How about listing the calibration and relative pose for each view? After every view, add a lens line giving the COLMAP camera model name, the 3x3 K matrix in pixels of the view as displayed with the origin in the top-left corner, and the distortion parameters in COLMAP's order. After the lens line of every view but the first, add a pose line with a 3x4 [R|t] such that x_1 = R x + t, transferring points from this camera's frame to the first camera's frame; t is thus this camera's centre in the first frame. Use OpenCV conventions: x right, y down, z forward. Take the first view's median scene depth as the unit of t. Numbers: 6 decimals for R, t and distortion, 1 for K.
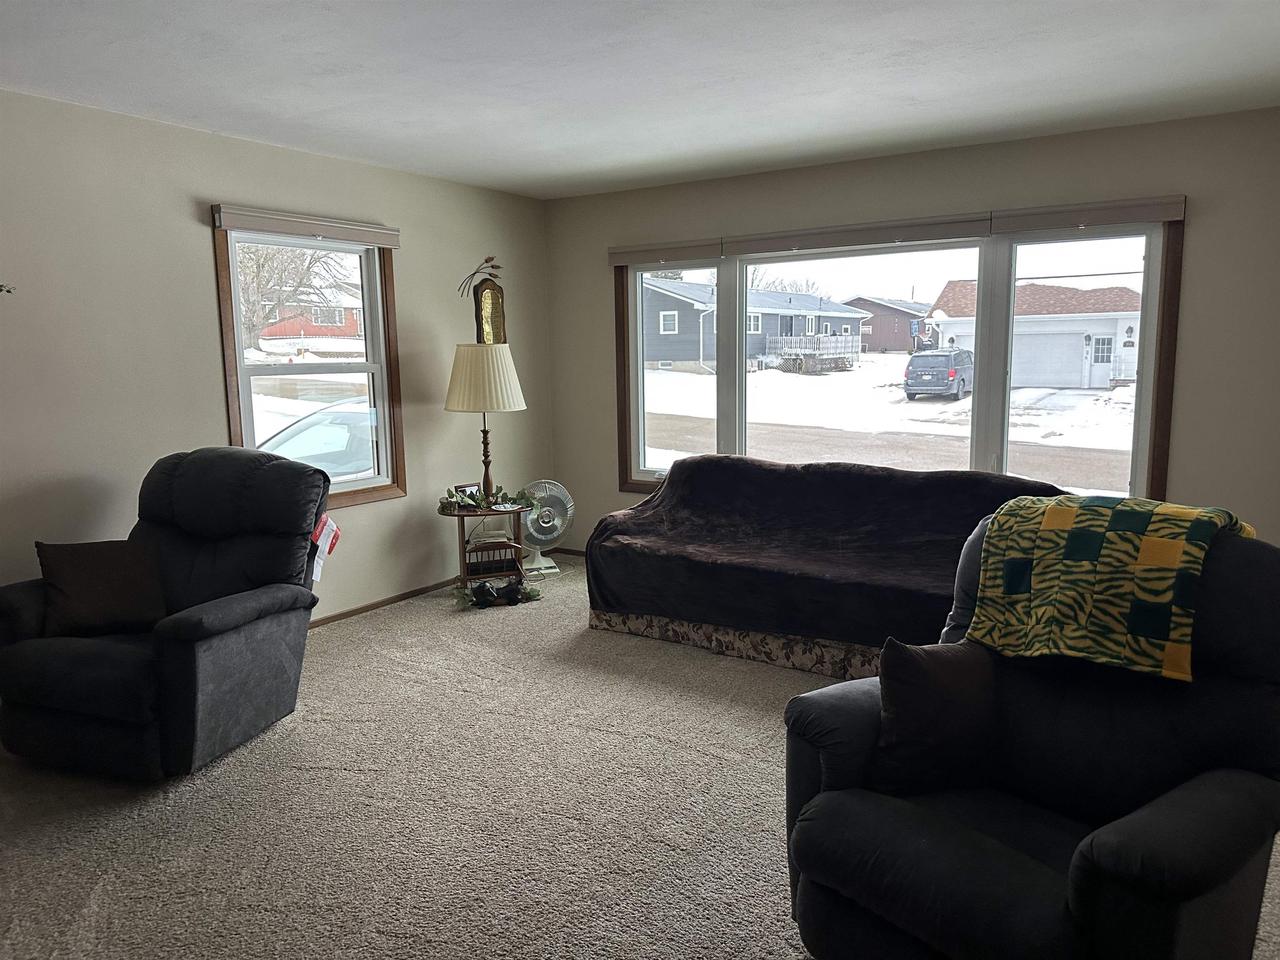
lens RADIAL K [[900.0, 0, 646.2], [0, 900.0, 481.4], [0, 0, 1]] dist [0.175958, -0.352742]
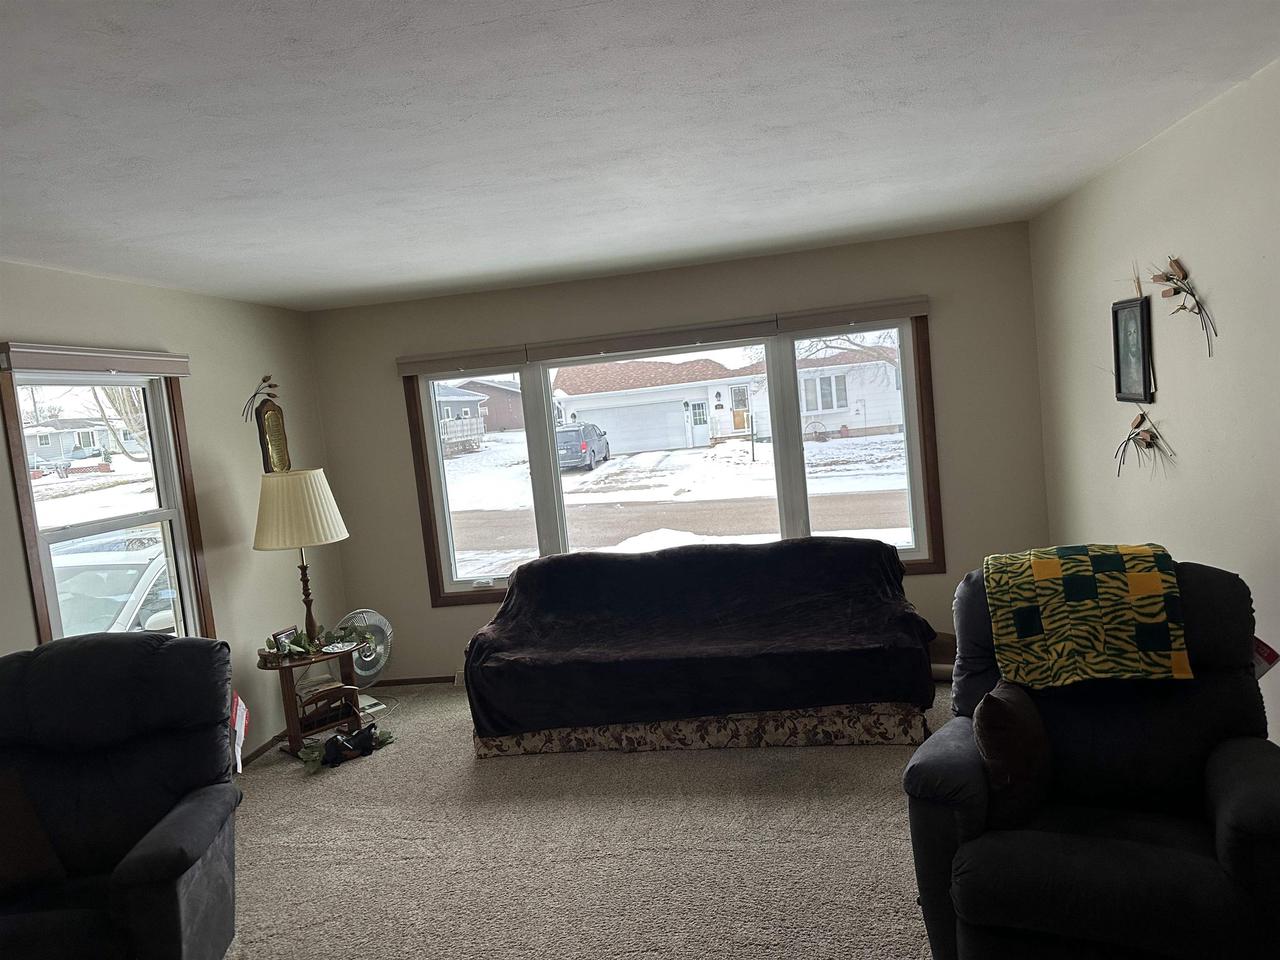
lens RADIAL K [[905.0, 0, 636.3], [0, 905.0, 480.8], [0, 0, 1]] dist [0.125278, -0.230569]
pose [[0.908238, -0.113064, 0.402890, -0.293357], [0.148370, 0.987264, -0.057412, -0.048058], [-0.391268, 0.111921, 0.913446, 0.040891]]
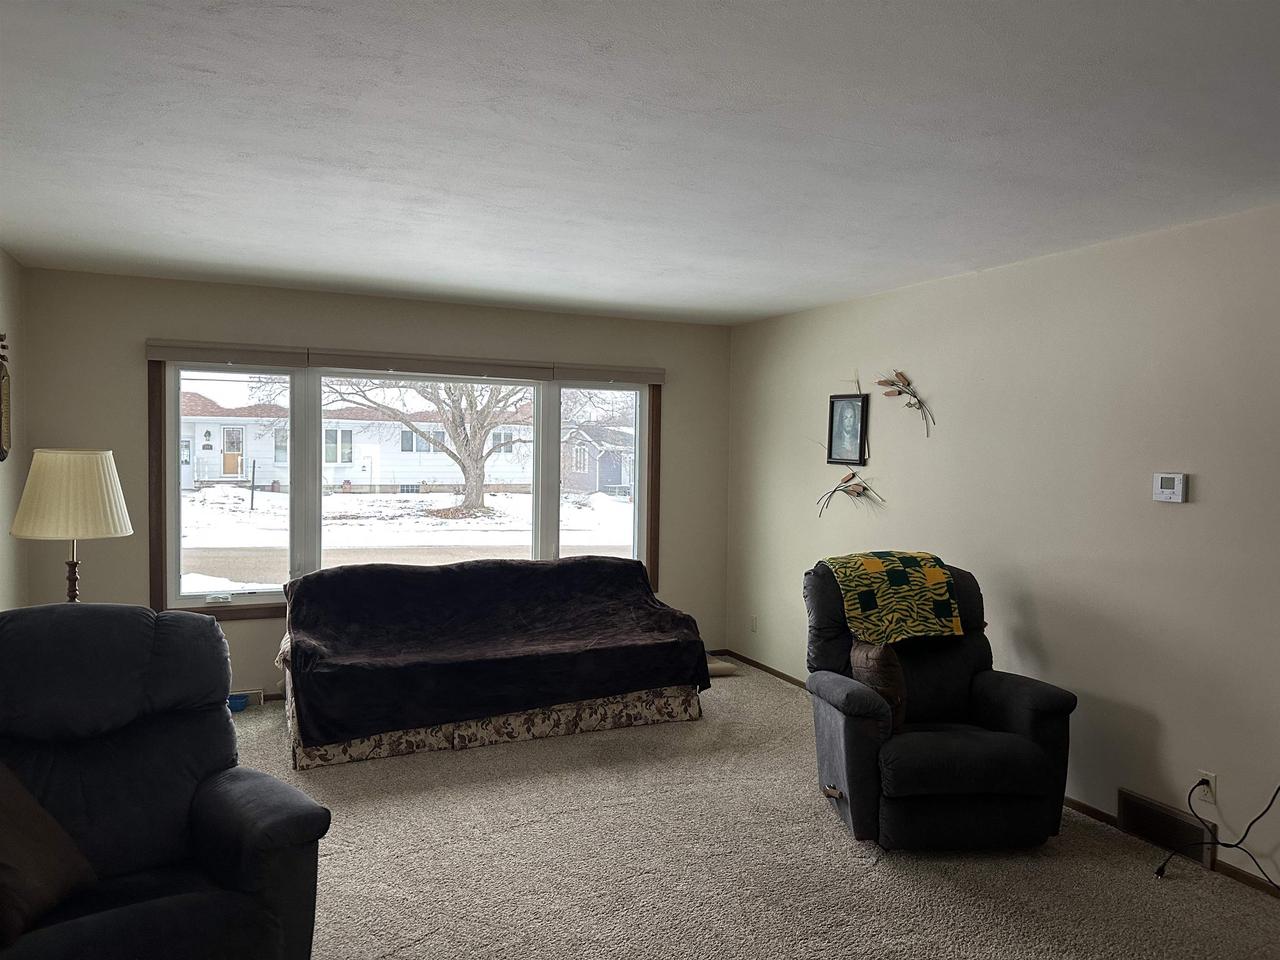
lens RADIAL K [[900.0, 0, 646.2], [0, 900.0, 481.4], [0, 0, 1]] dist [0.175958, -0.352742]
pose [[0.526998, -0.011529, 0.849788, -0.722043], [0.102869, 0.993421, -0.050317, -0.044457], [-0.843618, 0.113934, 0.524717, 0.228200]]
